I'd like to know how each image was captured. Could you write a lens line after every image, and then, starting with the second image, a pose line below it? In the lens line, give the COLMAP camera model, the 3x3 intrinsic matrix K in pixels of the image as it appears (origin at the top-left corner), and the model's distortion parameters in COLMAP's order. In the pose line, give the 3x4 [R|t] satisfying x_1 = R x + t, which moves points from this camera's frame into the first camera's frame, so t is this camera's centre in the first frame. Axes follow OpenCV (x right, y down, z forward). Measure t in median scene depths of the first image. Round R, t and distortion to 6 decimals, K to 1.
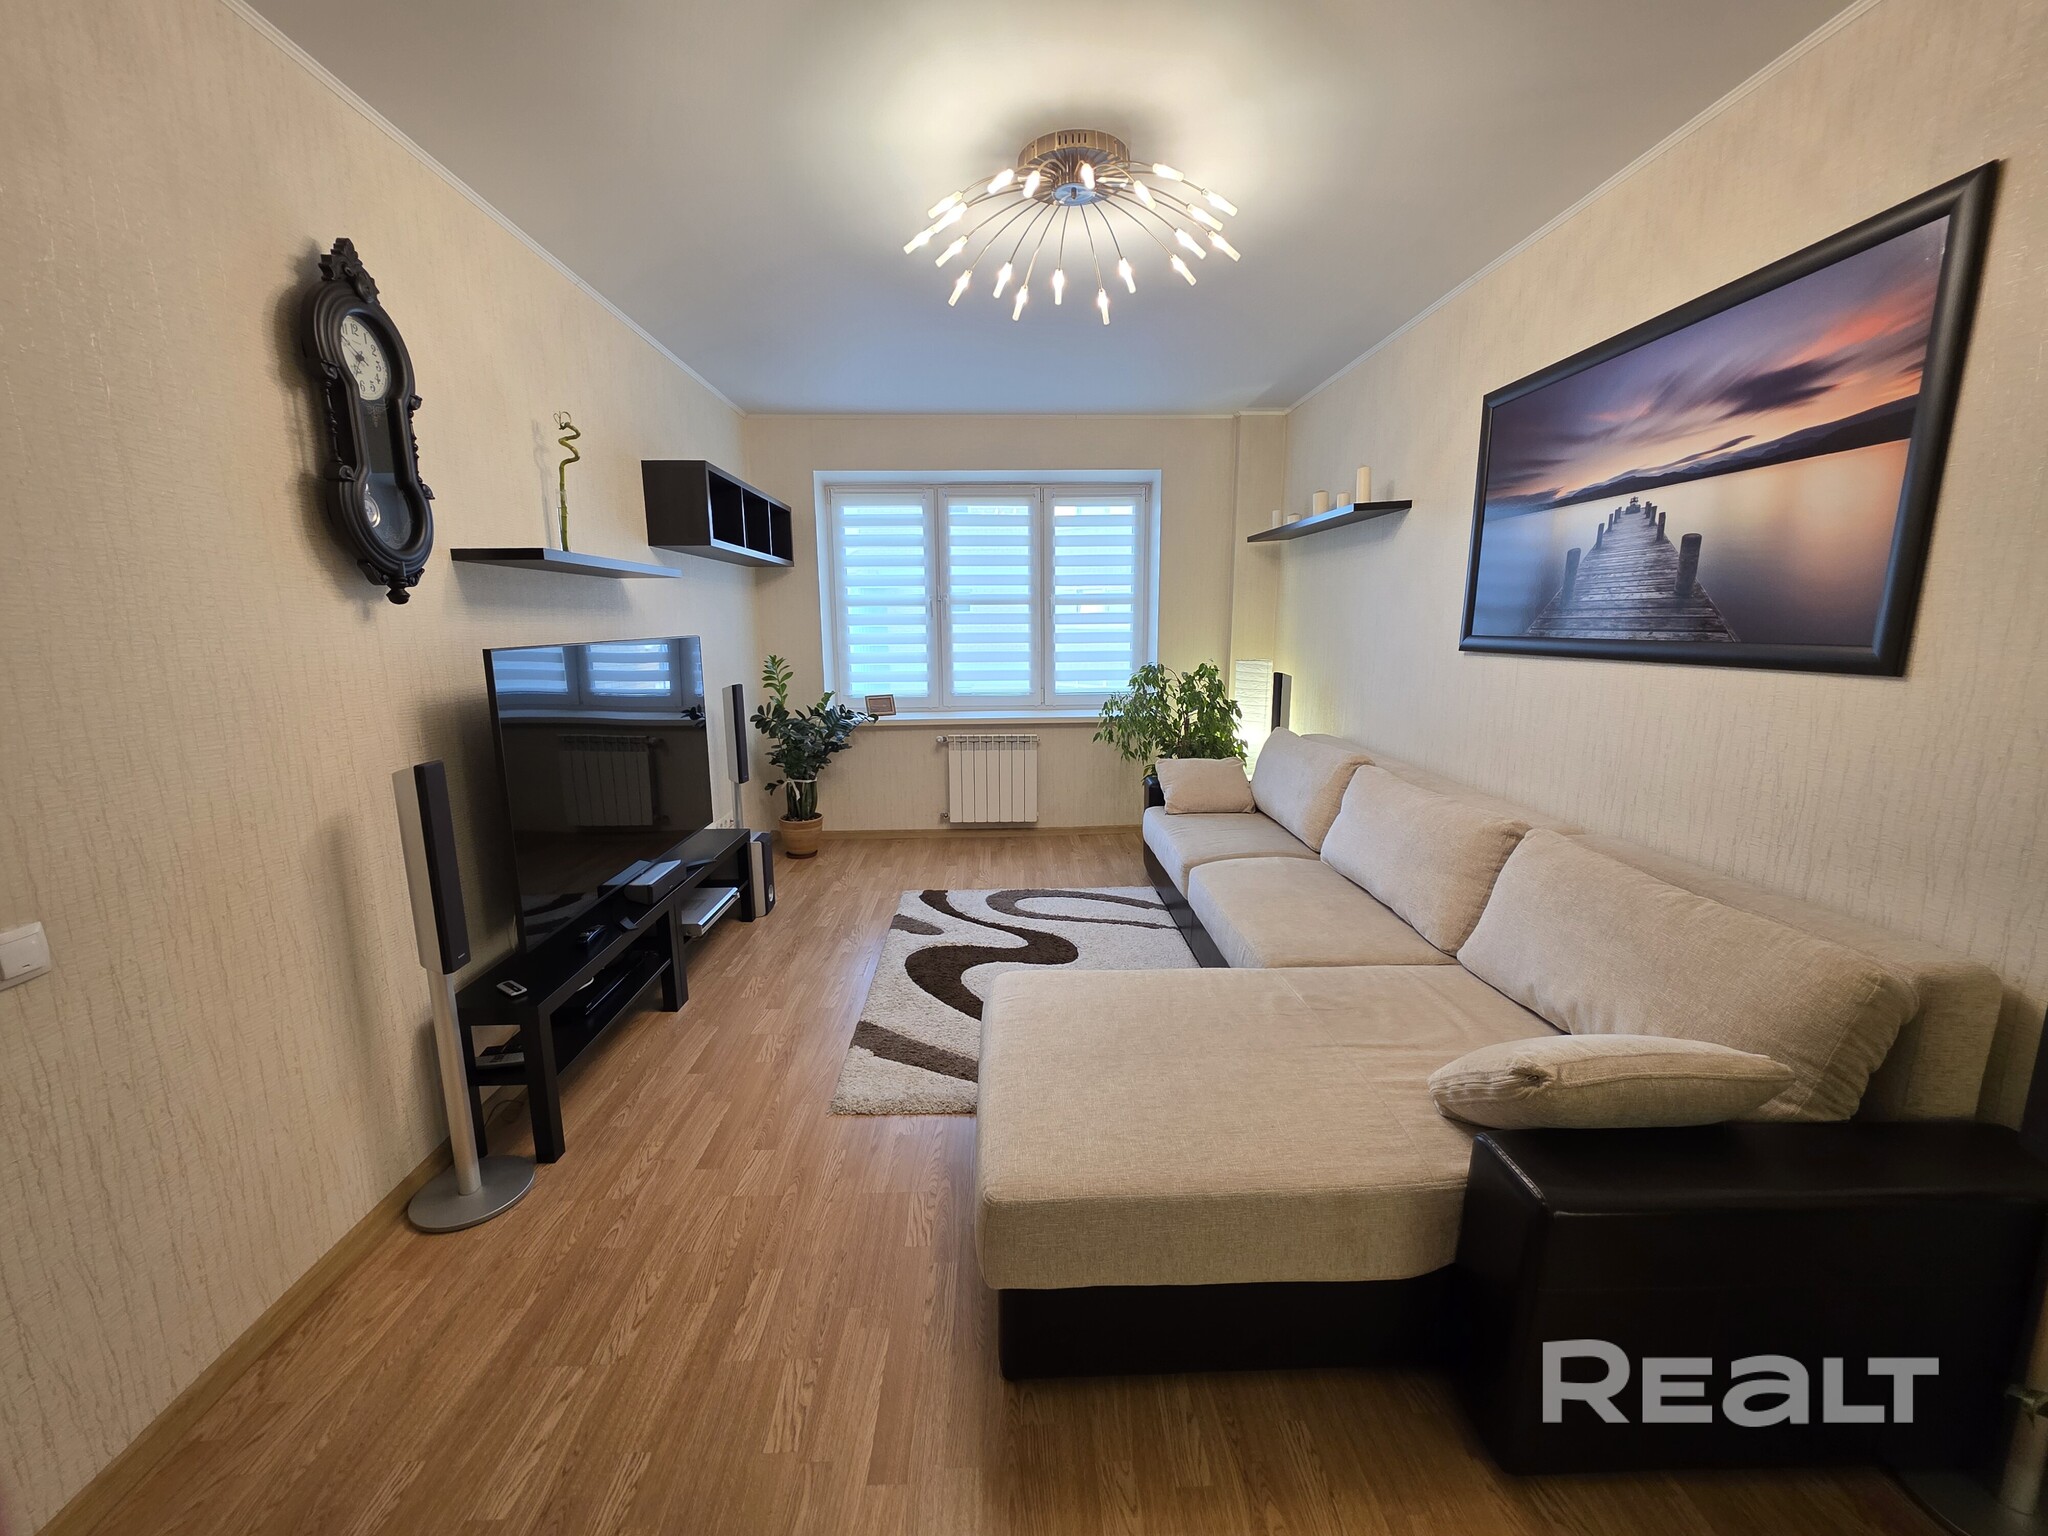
lens RADIAL K [[814.1, 0, 1028.8], [0, 814.1, 766.2], [0, 0, 1]] dist [-0.000100, 0.000212]
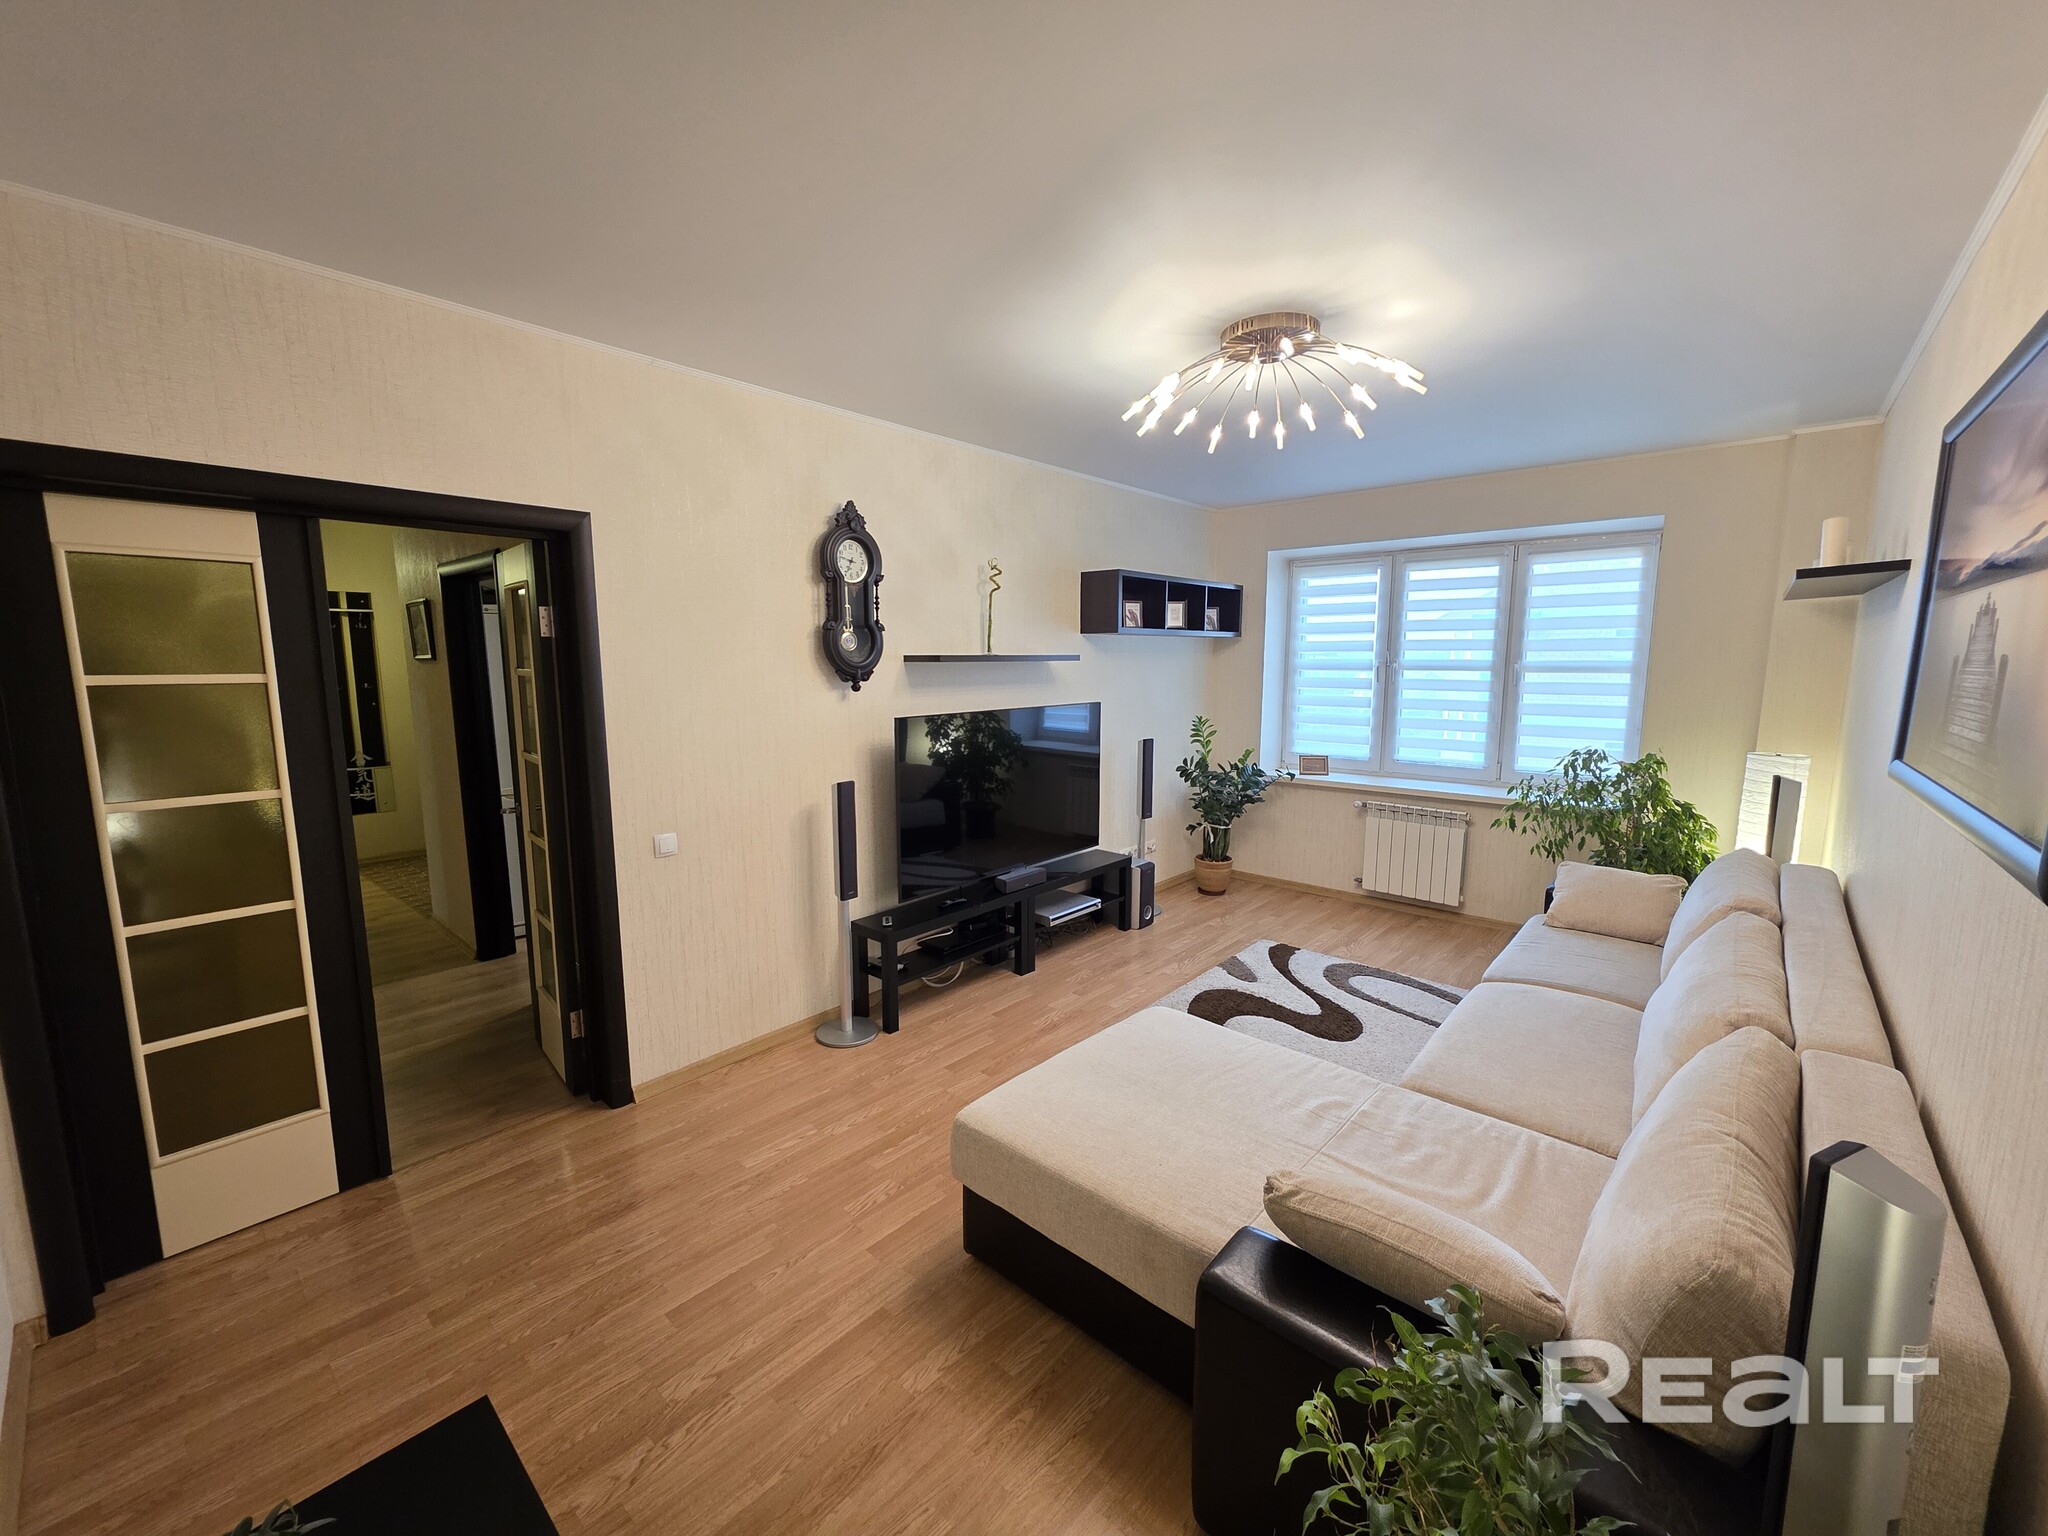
lens RADIAL K [[814.1, 0, 1033.3], [0, 814.1, 767.2], [0, 0, 1]] dist [-0.000100, 0.000212]
pose [[0.727156, 0.099512, -0.679221, 0.381249], [-0.126824, 0.991879, 0.009545, -0.051644], [0.674656, 0.079201, 0.733871, -0.020914]]
